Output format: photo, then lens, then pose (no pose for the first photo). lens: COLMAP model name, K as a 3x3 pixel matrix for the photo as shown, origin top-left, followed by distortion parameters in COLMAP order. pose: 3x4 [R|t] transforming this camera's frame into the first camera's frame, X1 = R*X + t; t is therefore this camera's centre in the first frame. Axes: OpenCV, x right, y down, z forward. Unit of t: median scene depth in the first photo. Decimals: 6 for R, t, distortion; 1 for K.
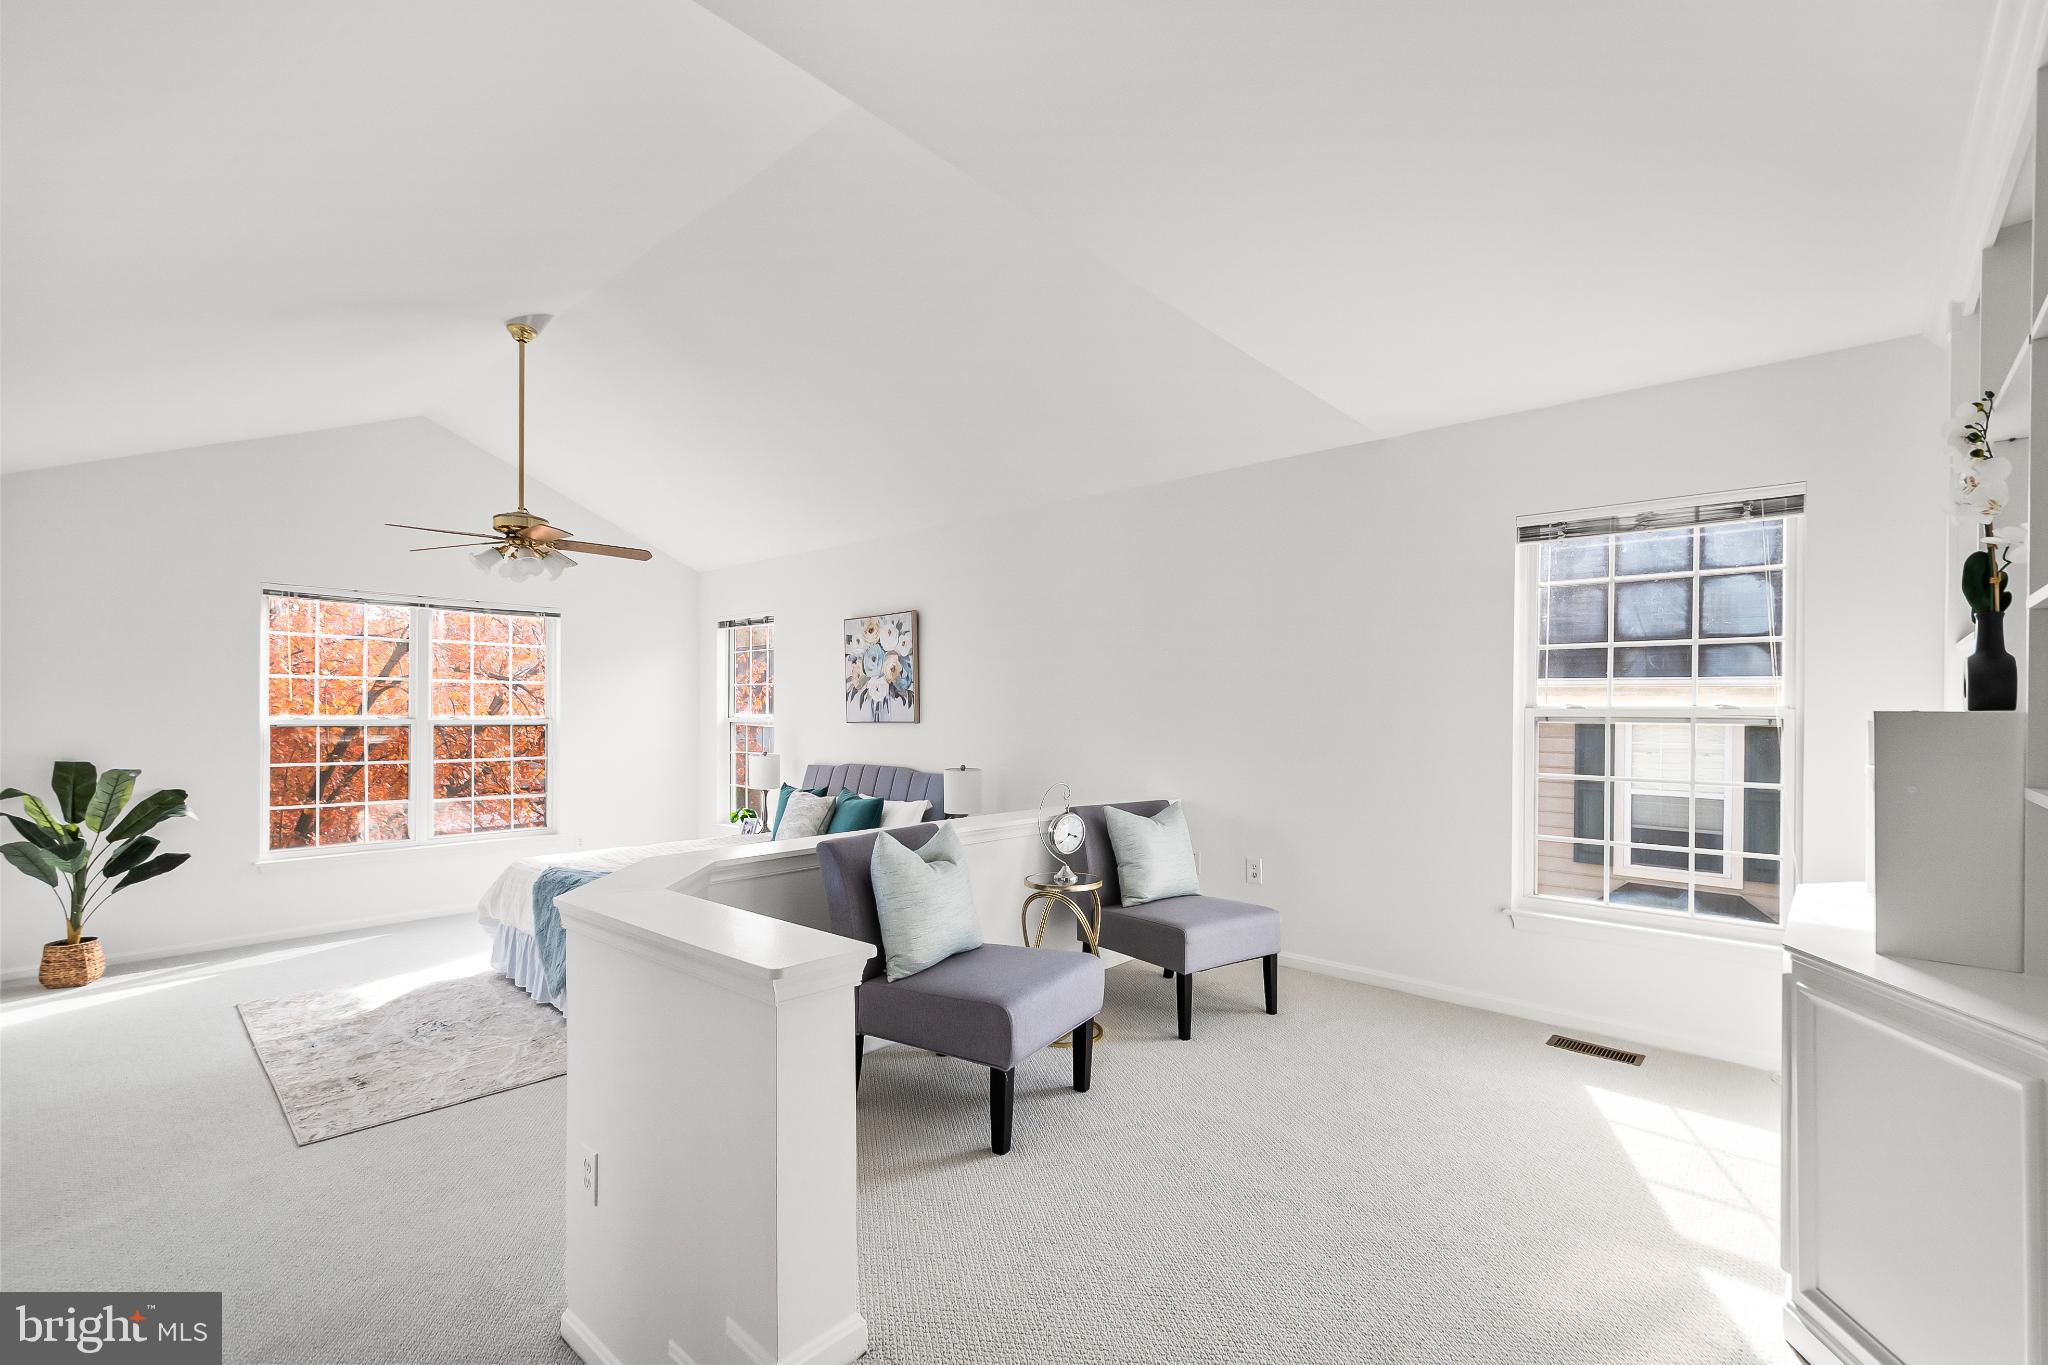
lens RADIAL K [[892.7, 0, 1023.8], [0, 892.7, 684.2], [0, 0, 1]] dist [0.006181, -0.000624]
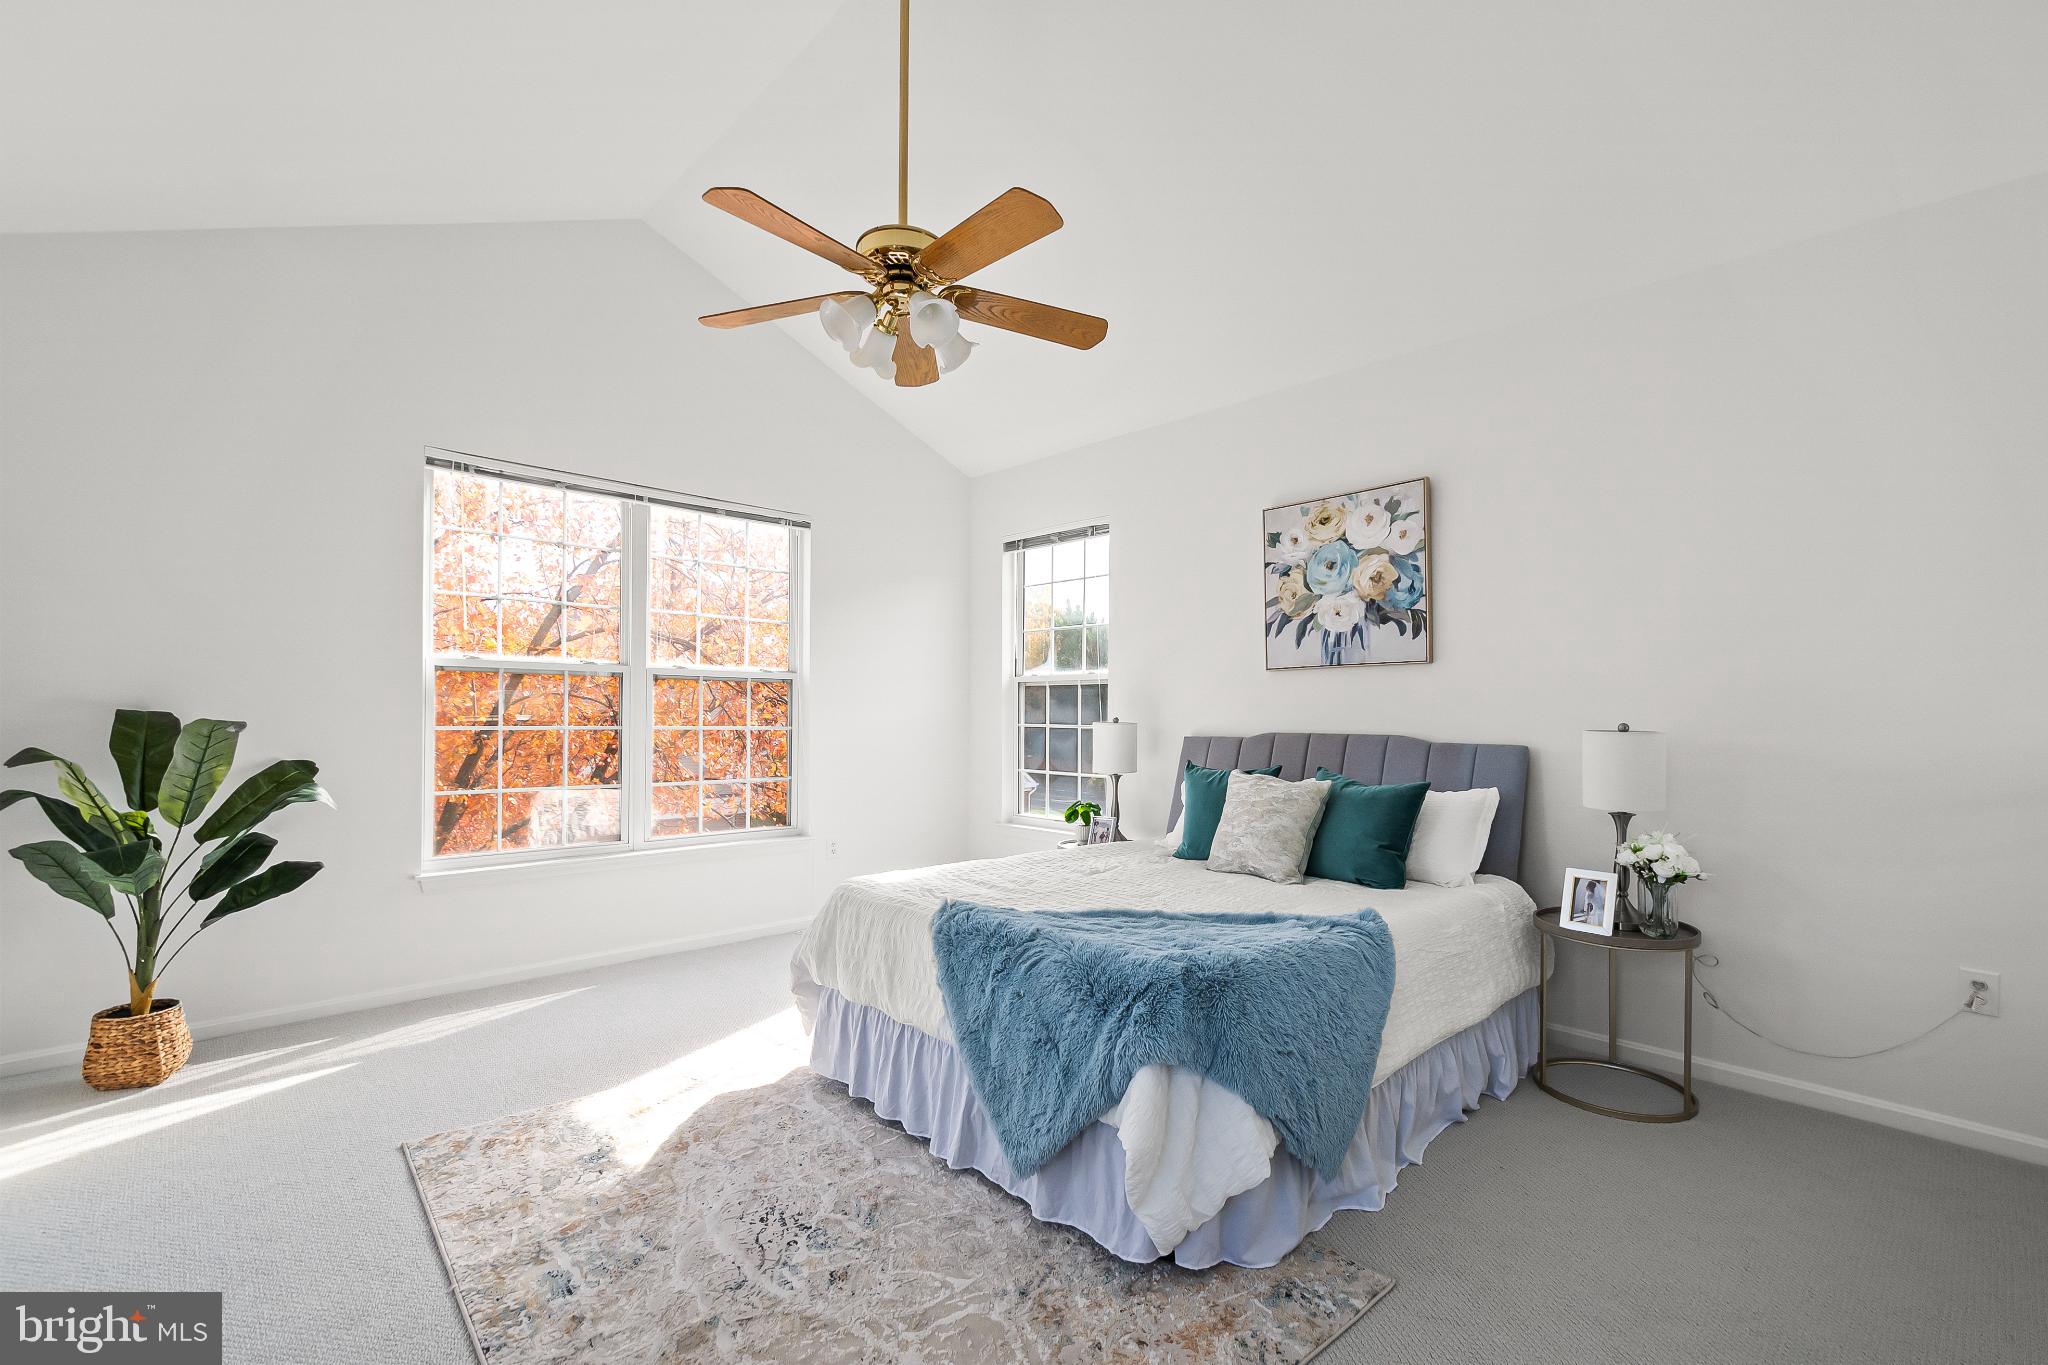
lens RADIAL K [[892.7, 0, 1026.9], [0, 892.7, 685.9], [0, 0, 1]] dist [0.006181, -0.000624]
pose [[0.996825, -0.001196, -0.079619, -0.407359], [0.001060, 0.999998, -0.001745, 0.070987], [0.079620, 0.001655, 0.996824, 0.435230]]
